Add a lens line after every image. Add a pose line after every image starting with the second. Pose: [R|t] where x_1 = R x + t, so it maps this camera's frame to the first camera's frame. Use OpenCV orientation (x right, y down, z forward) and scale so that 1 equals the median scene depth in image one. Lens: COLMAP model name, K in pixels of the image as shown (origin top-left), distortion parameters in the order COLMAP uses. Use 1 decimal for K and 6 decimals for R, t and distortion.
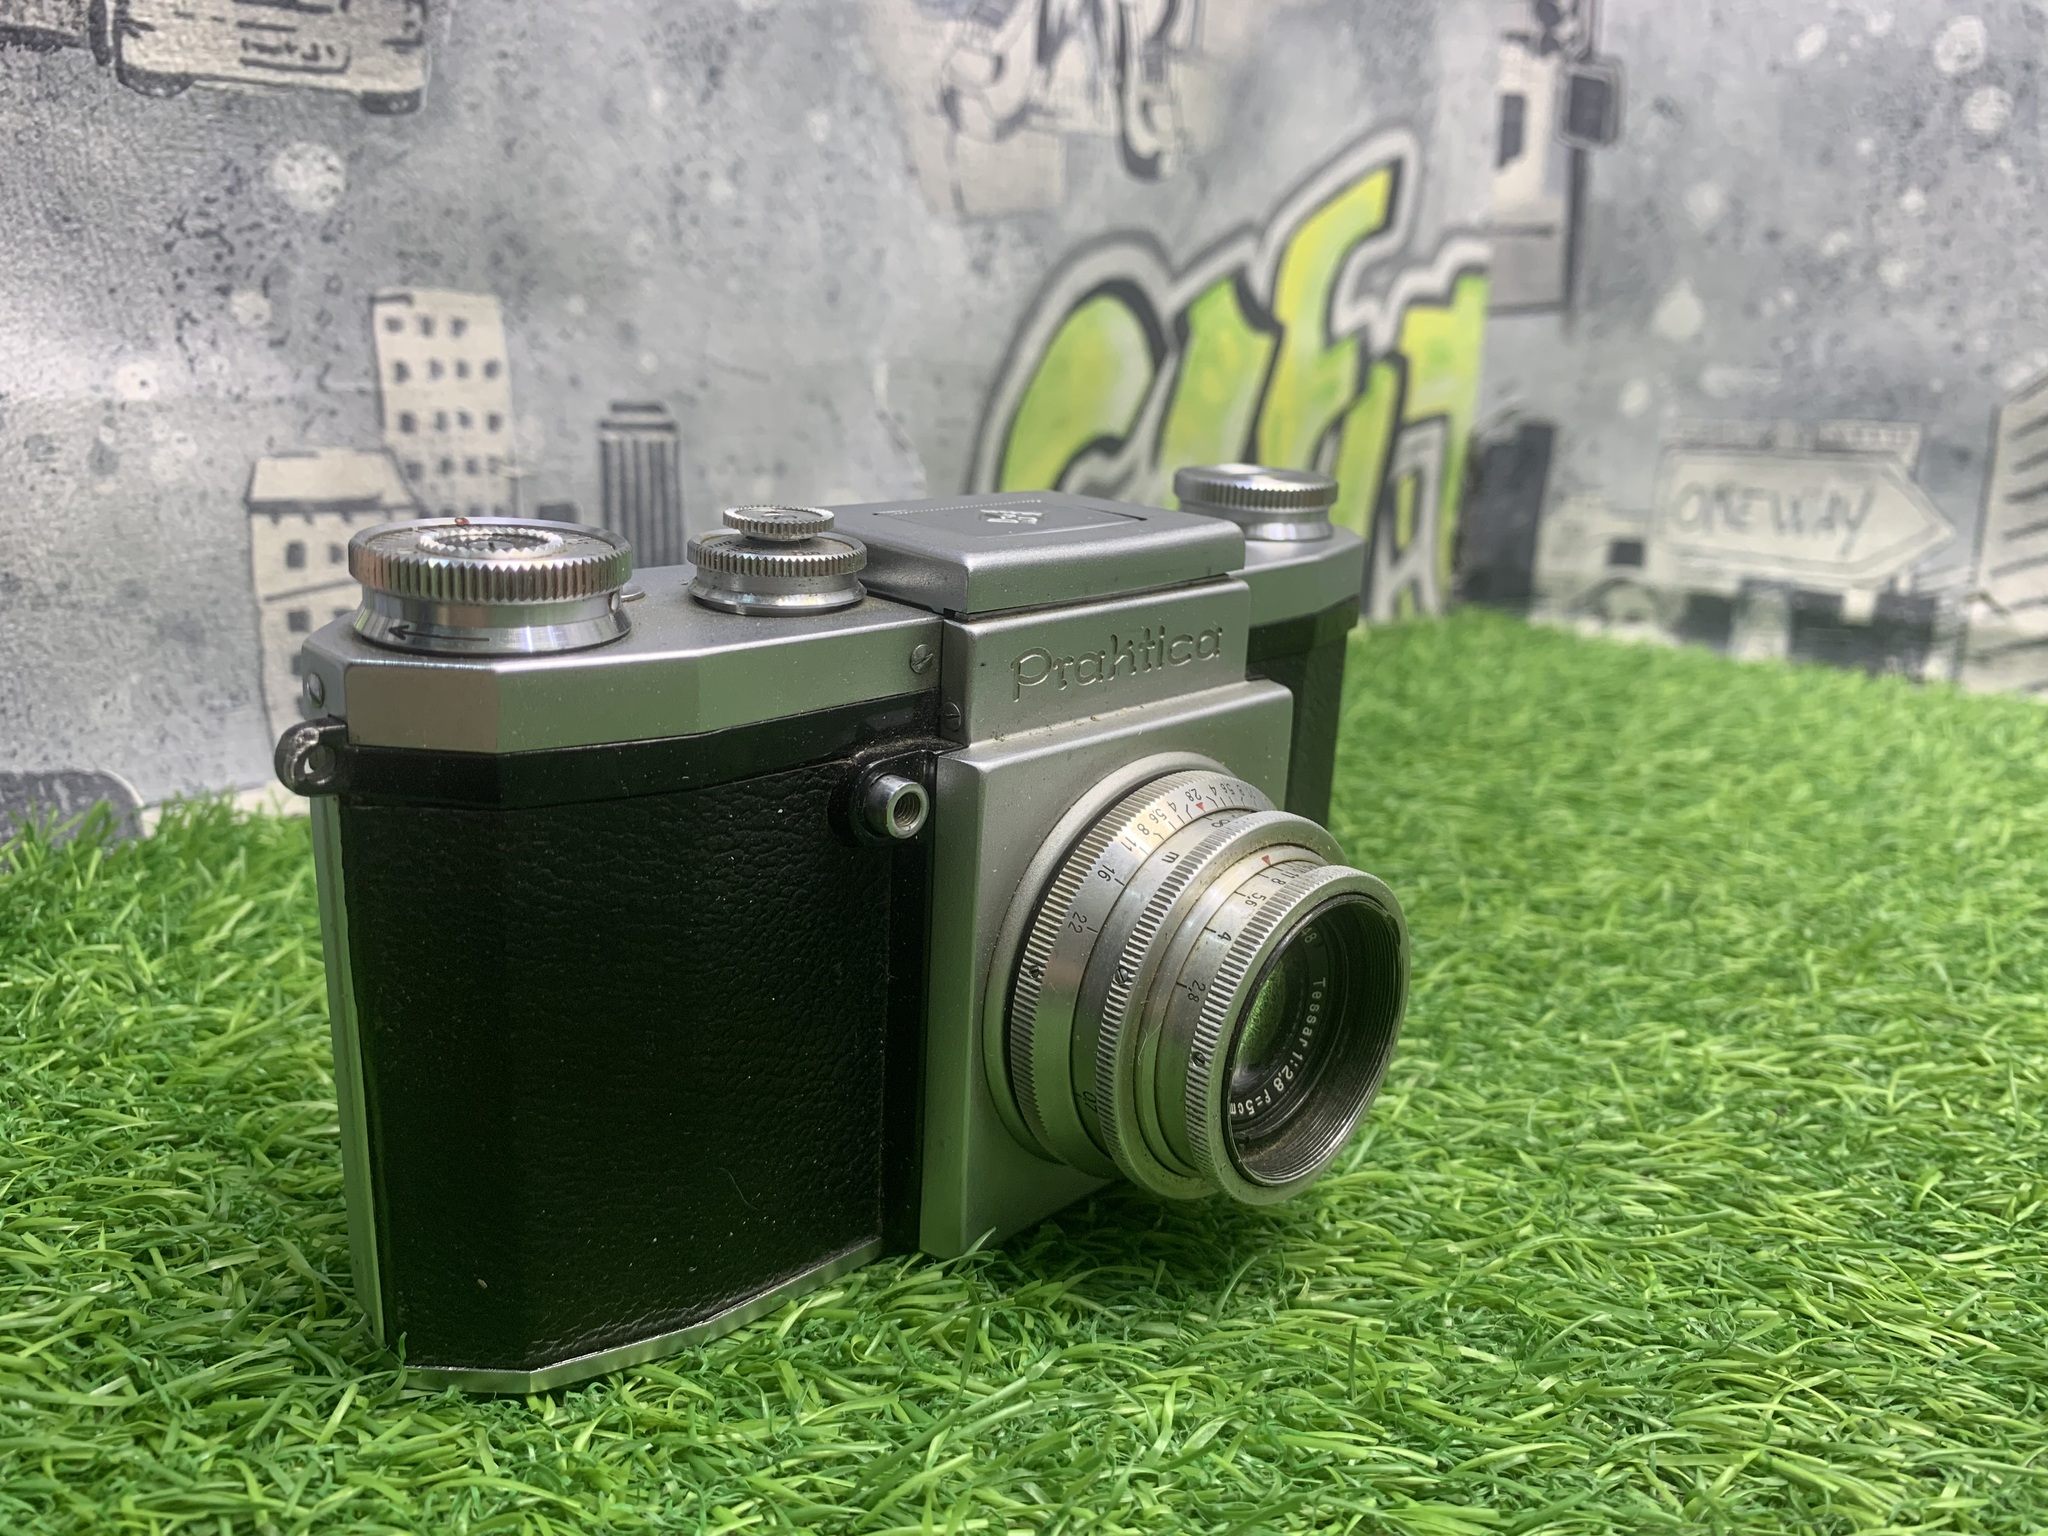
lens RADIAL K [[1654.7, 0, 1032.5], [0, 1654.7, 761.4], [0, 0, 1]] dist [-0.049026, 0.032130]
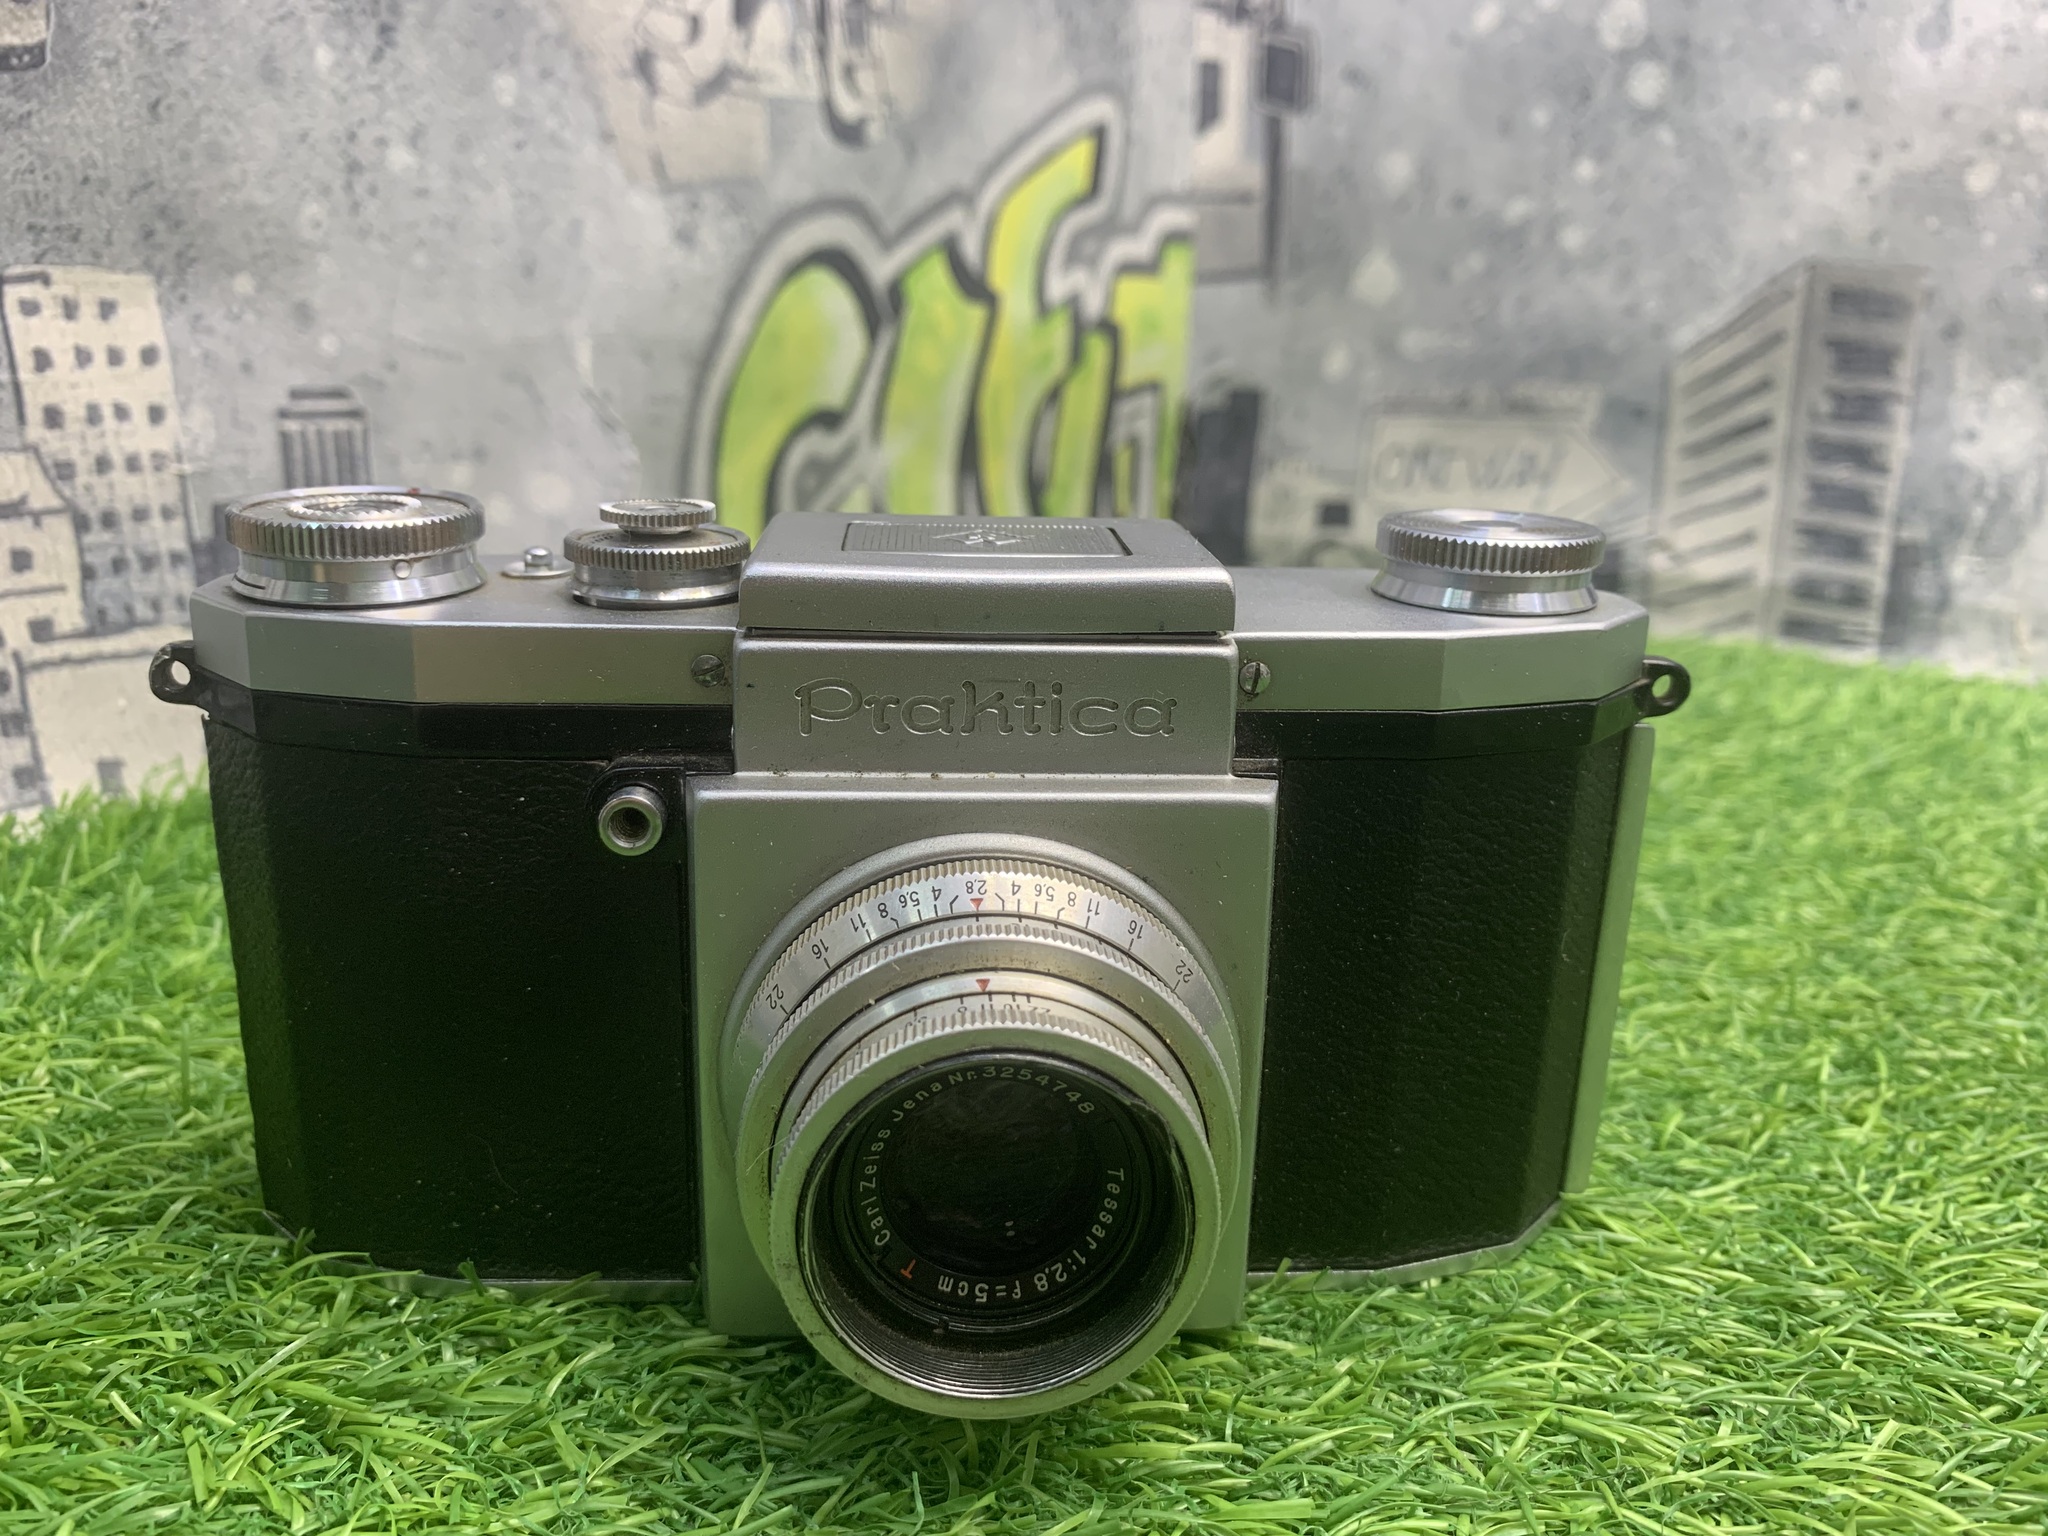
lens RADIAL K [[1654.7, 0, 1032.5], [0, 1654.7, 761.4], [0, 0, 1]] dist [-0.049026, 0.032130]
pose [[0.984241, -0.053640, 0.168499, -0.013656], [0.050055, 0.998422, 0.025459, -0.014229], [-0.169598, -0.016624, 0.985373, 0.025877]]
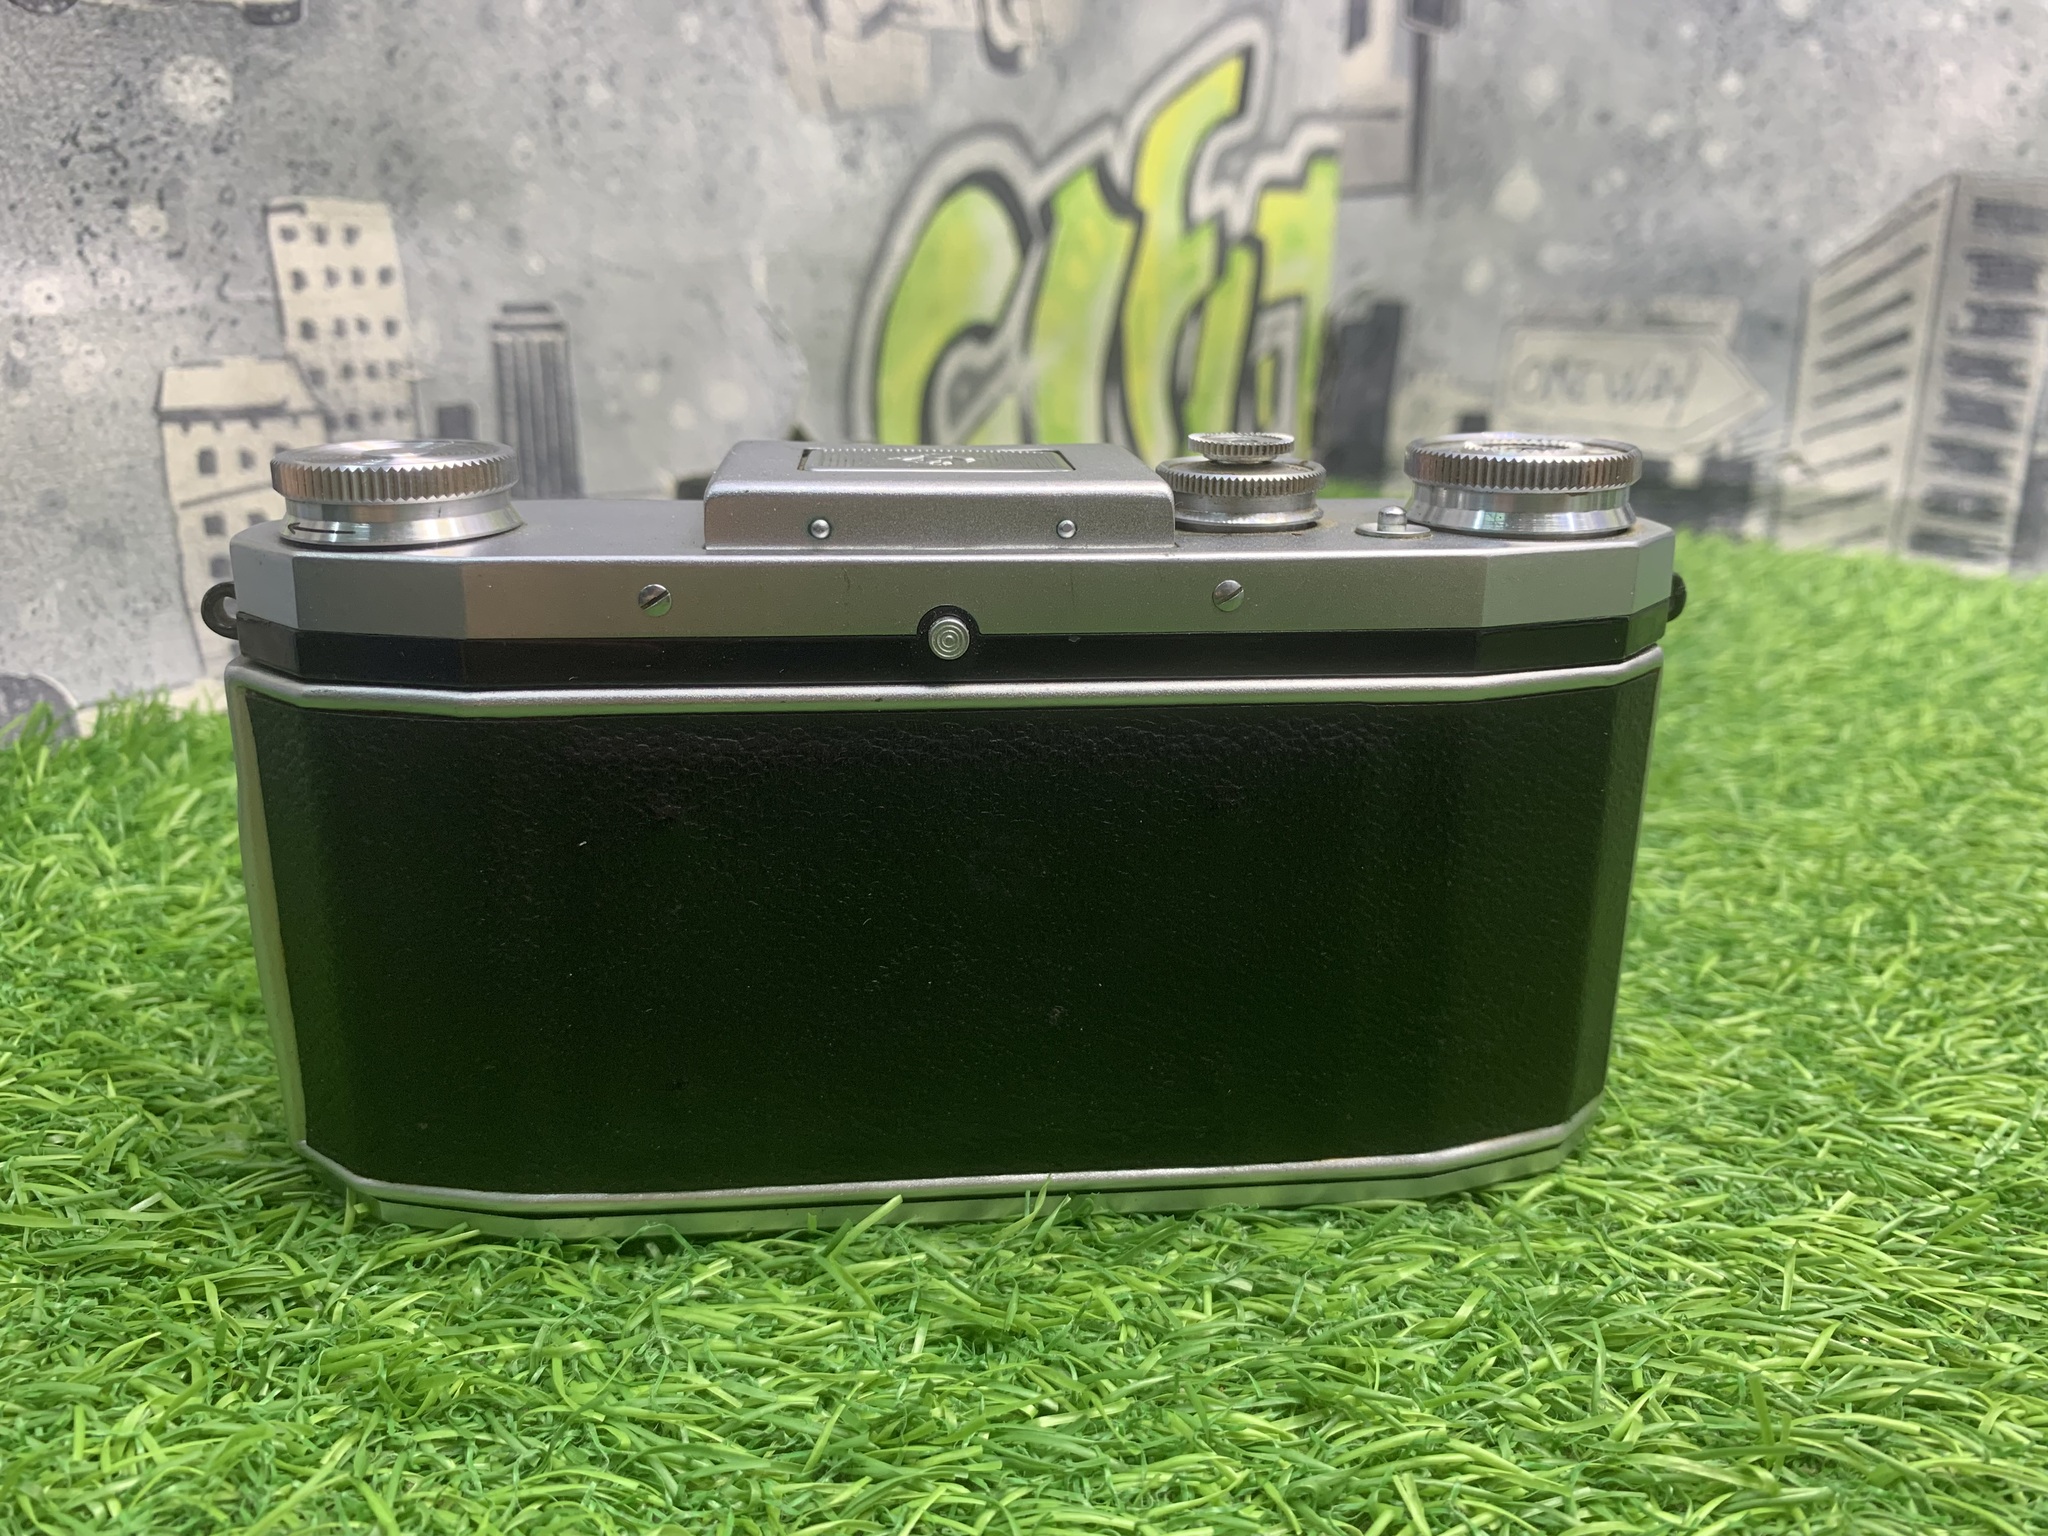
lens RADIAL K [[1671.0, 0, 1045.3], [0, 1671.0, 770.9], [0, 0, 1]] dist [-0.073600, 0.070985]
pose [[0.996087, -0.040374, 0.078614, -0.009510], [0.034490, 0.996601, 0.074817, 0.009824], [-0.081368, -0.071813, 0.994094, -0.093846]]
